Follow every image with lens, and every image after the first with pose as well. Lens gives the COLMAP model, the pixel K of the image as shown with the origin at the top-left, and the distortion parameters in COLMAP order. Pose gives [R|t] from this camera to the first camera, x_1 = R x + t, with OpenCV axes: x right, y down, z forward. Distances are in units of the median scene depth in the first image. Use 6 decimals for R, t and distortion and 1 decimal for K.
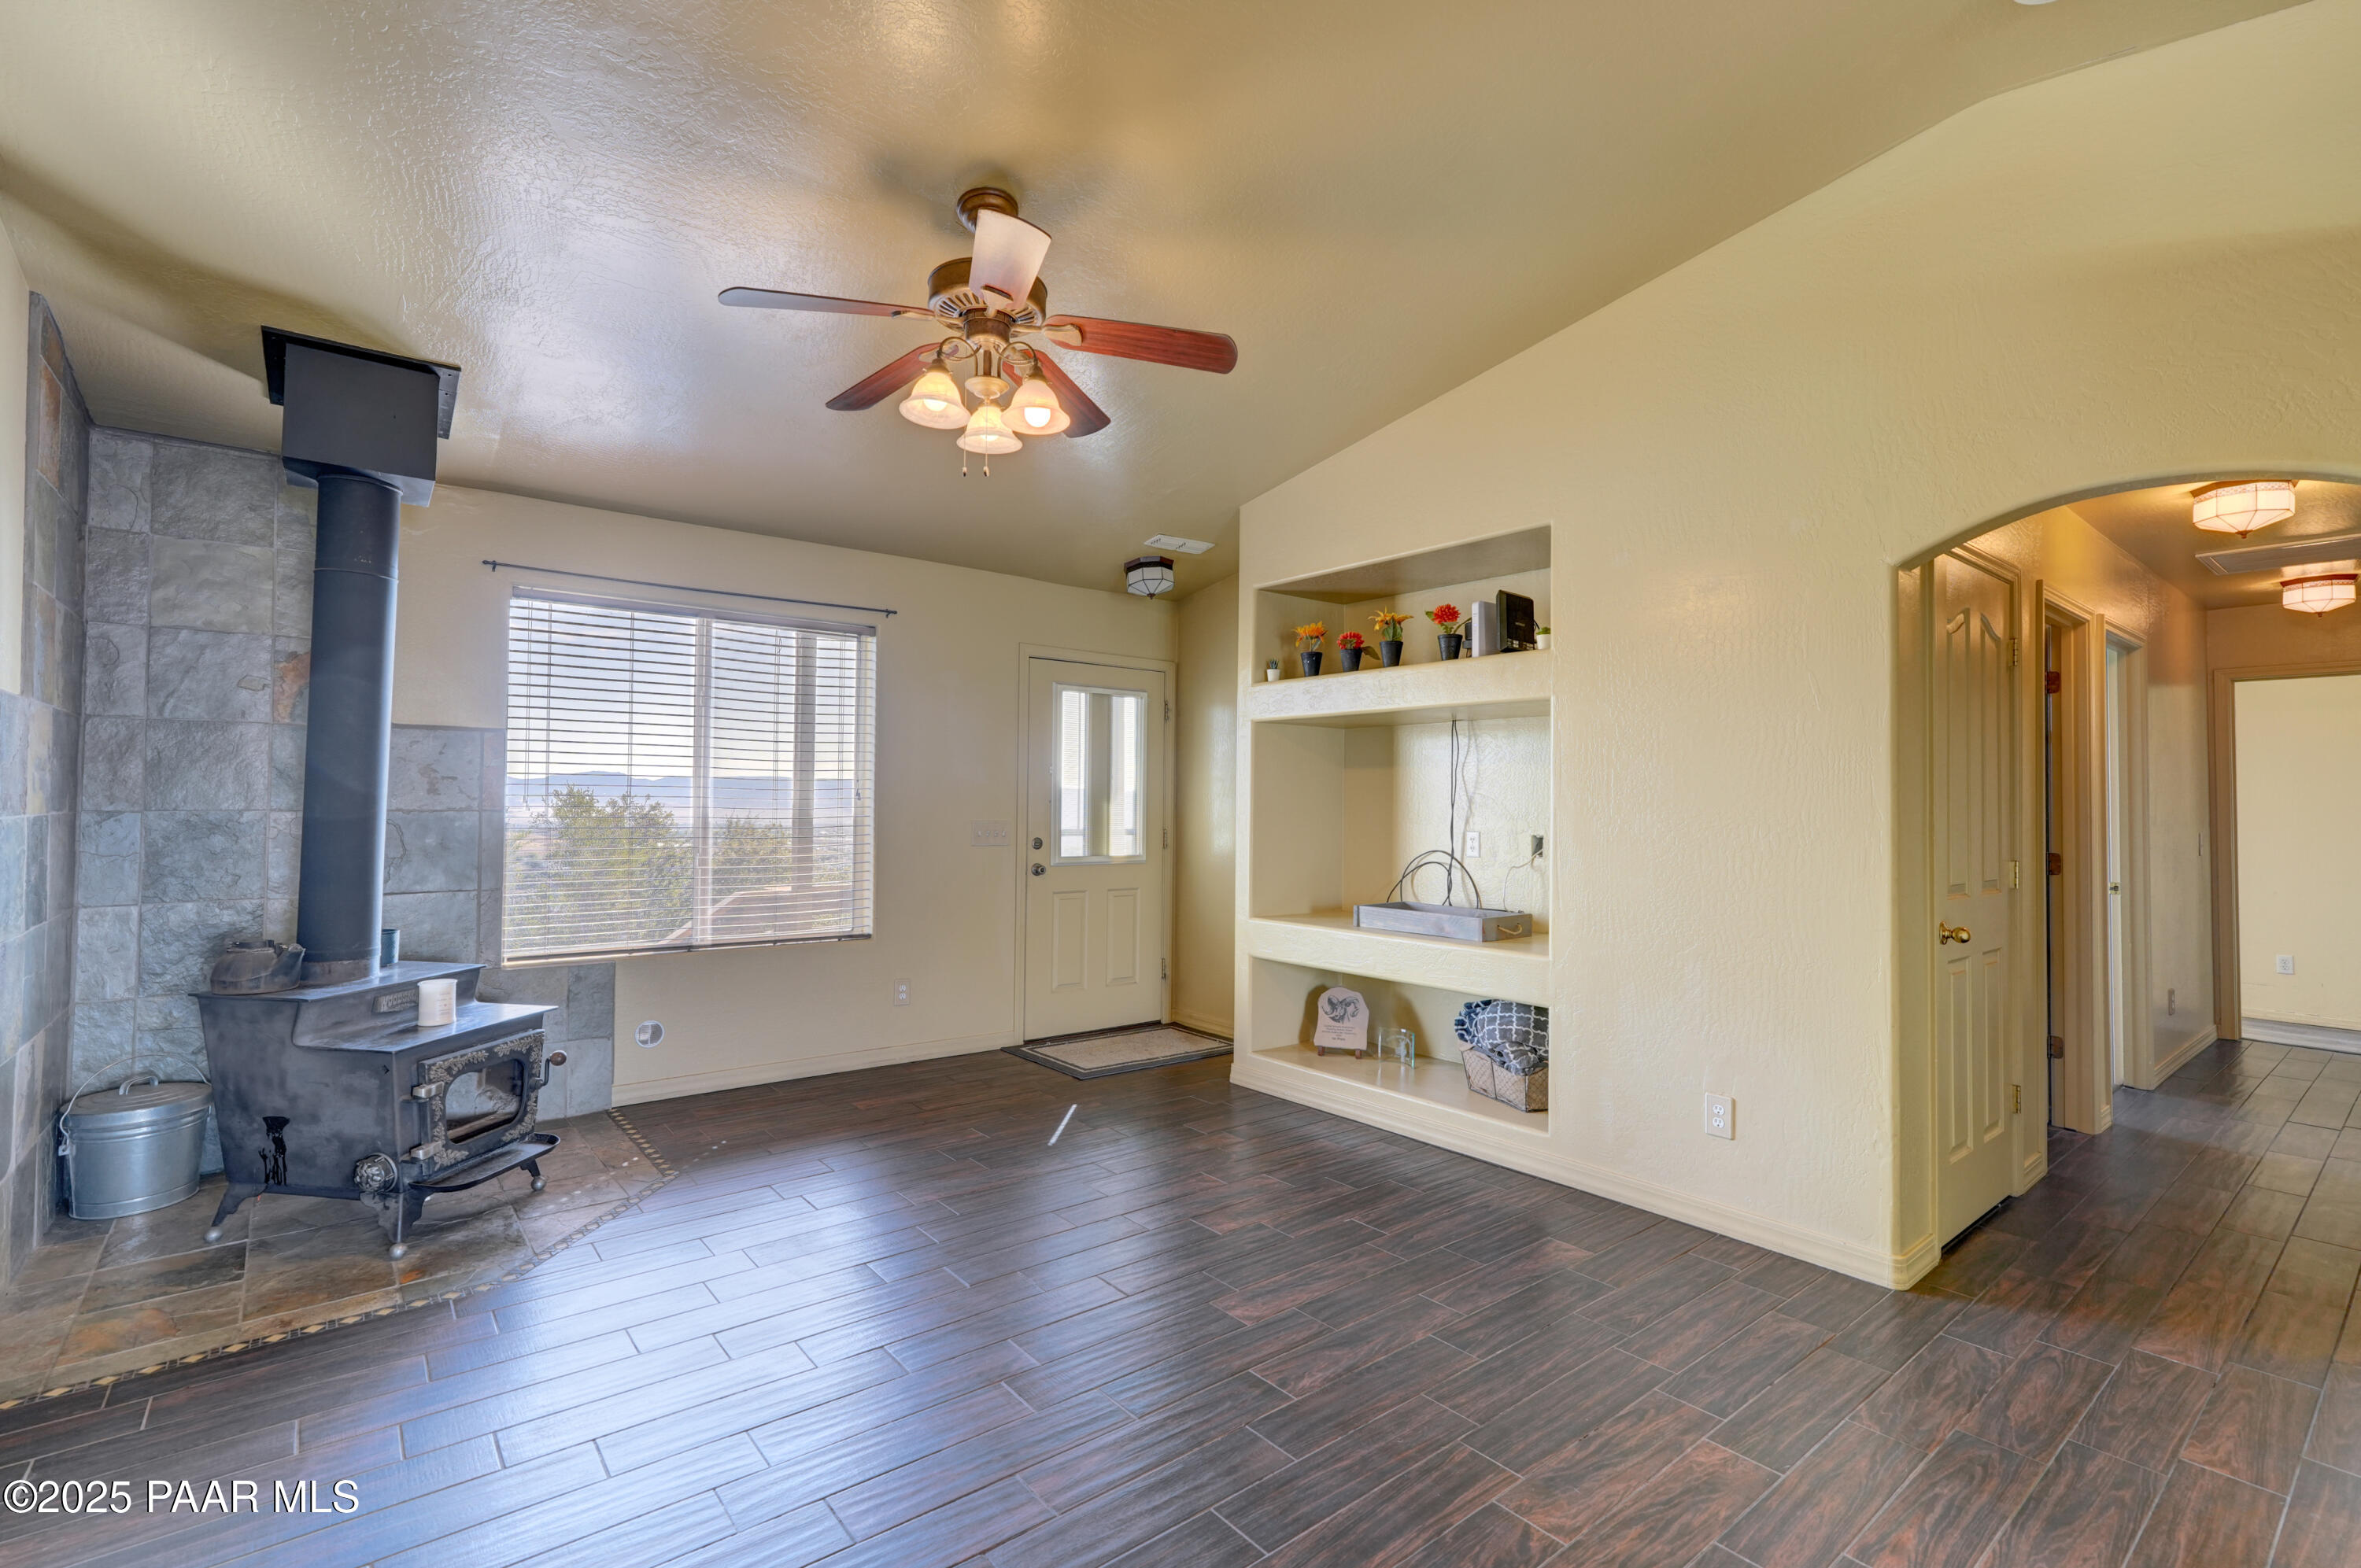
lens RADIAL K [[1076.8, 0, 1192.8], [0, 1076.8, 784.5], [0, 0, 1]] dist [-0.009974, 0.009052]
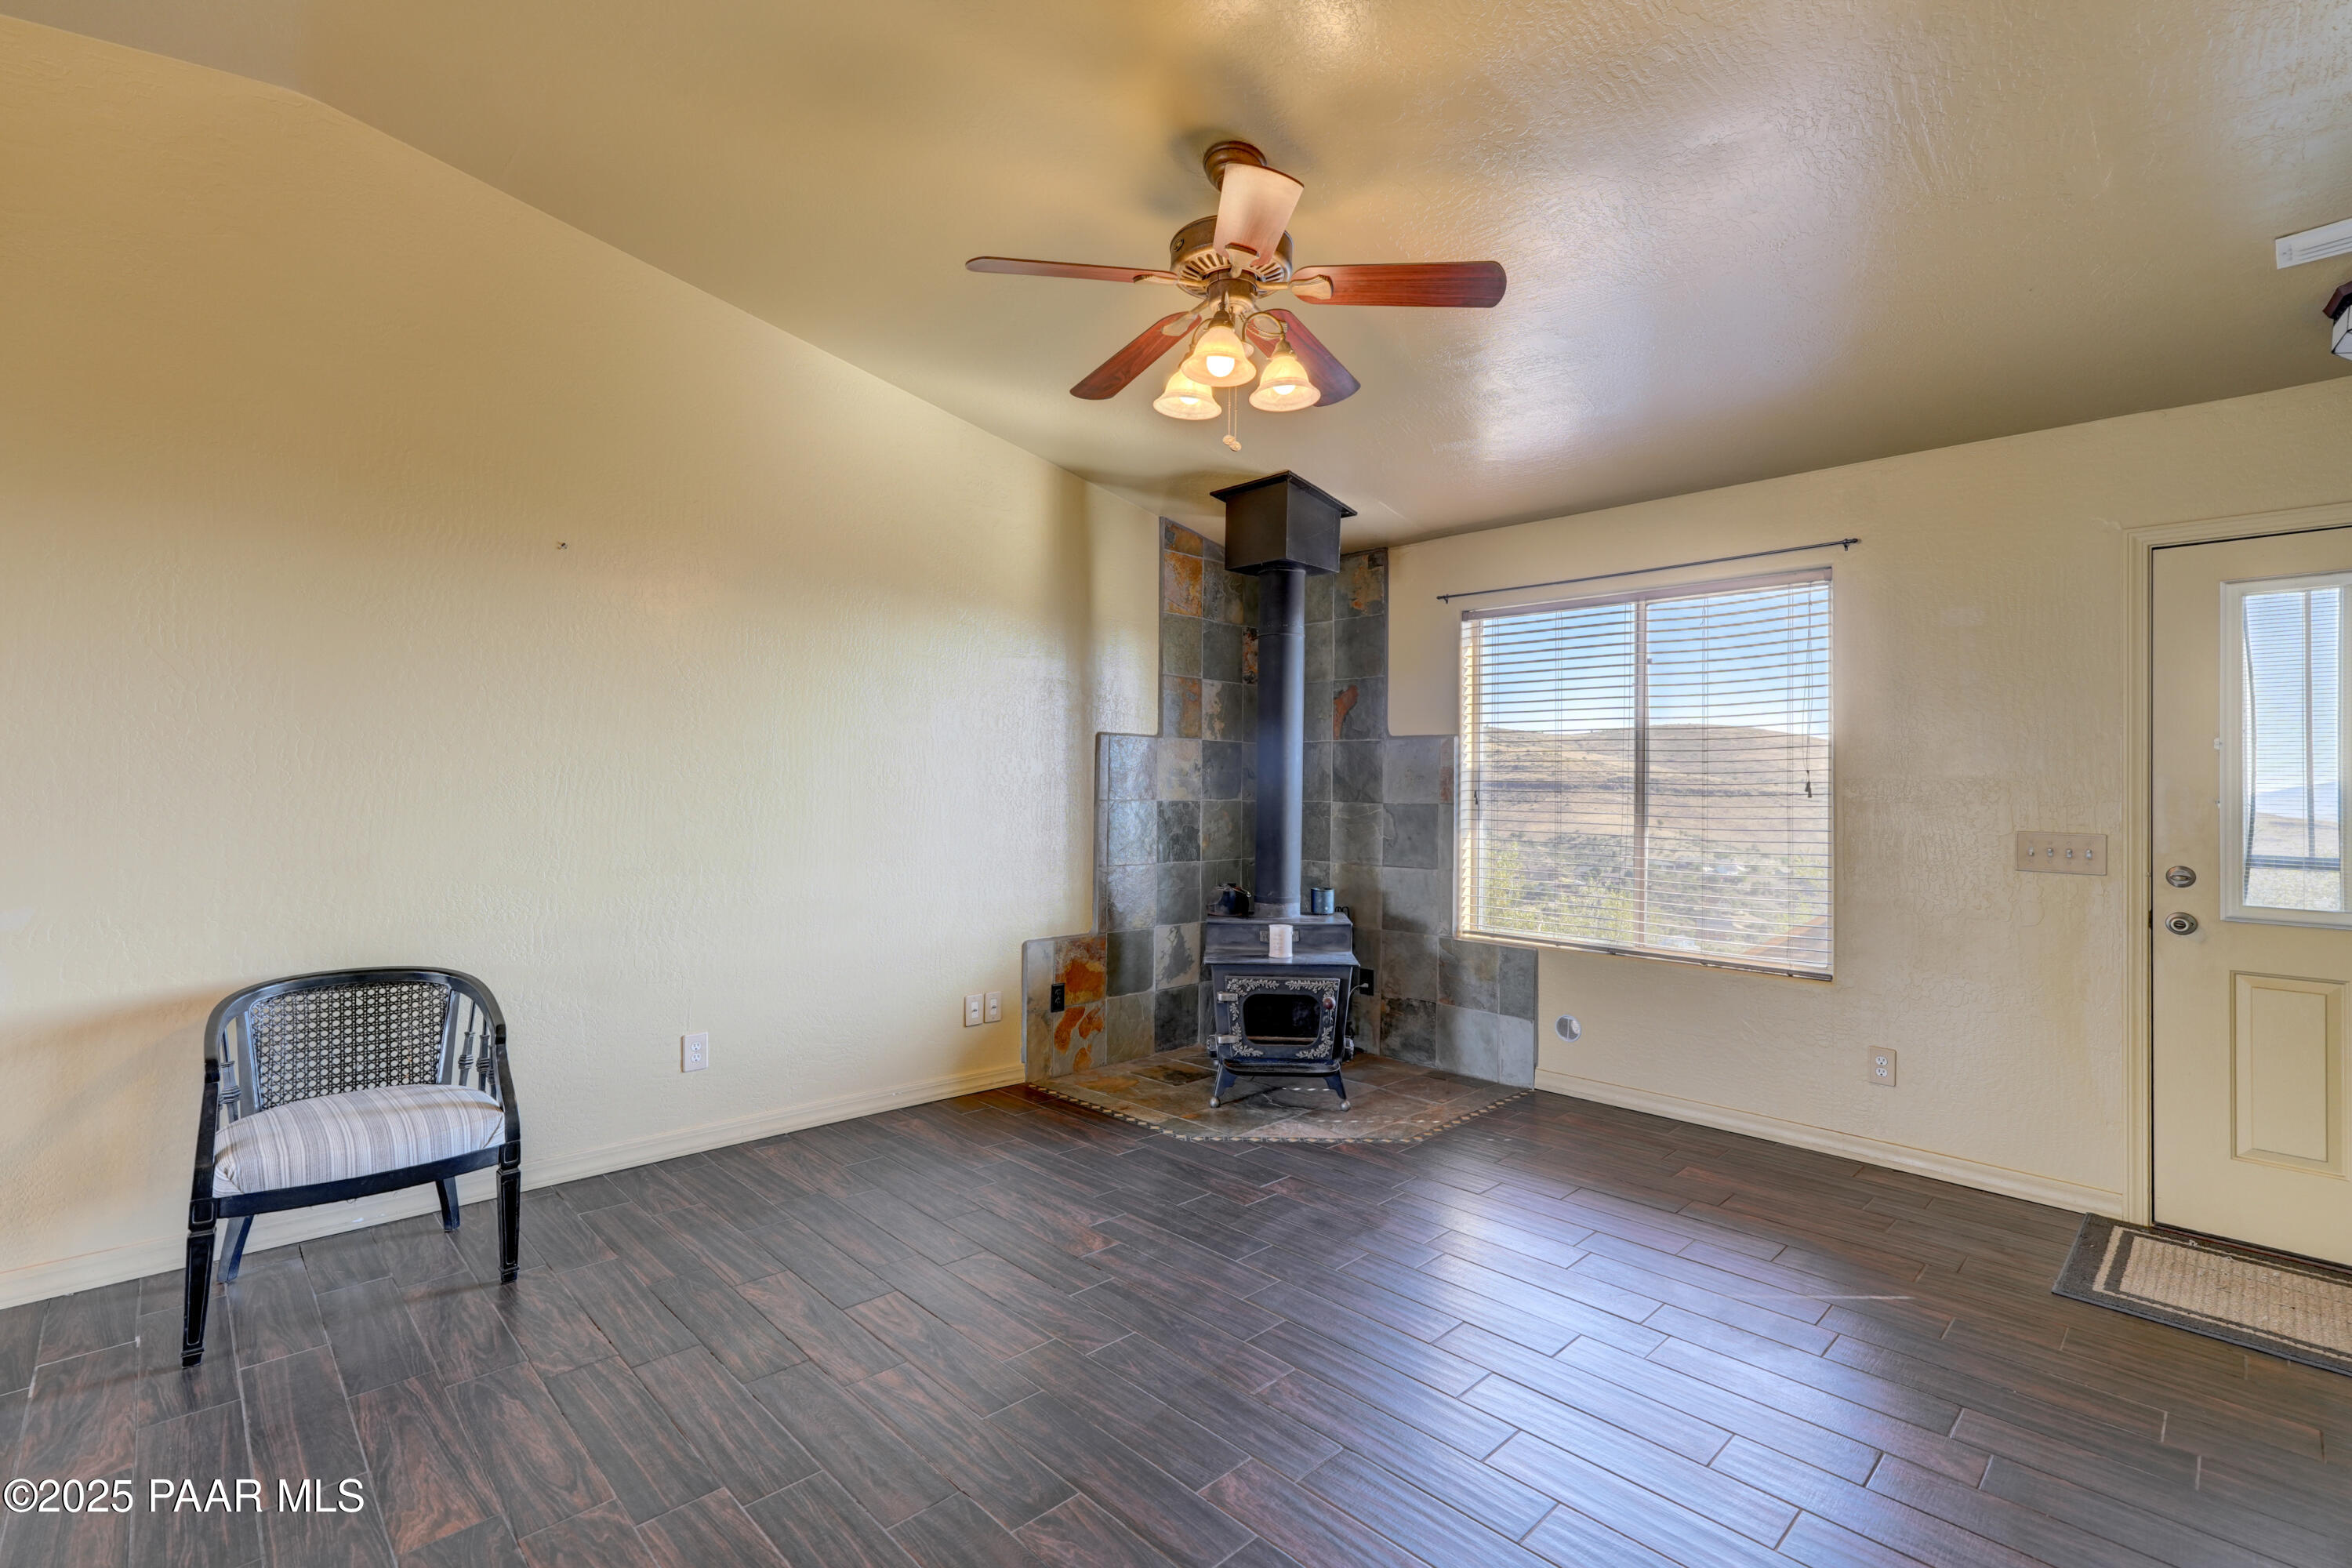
lens RADIAL K [[1072.9, 0, 1167.5], [0, 1072.9, 779.0], [0, 0, 1]] dist [-0.009974, 0.009052]
pose [[0.076607, -0.017127, -0.996914, 0.491022], [0.003616, 0.999851, -0.016899, 0.015098], [0.997055, -0.002310, 0.076658, 0.572820]]
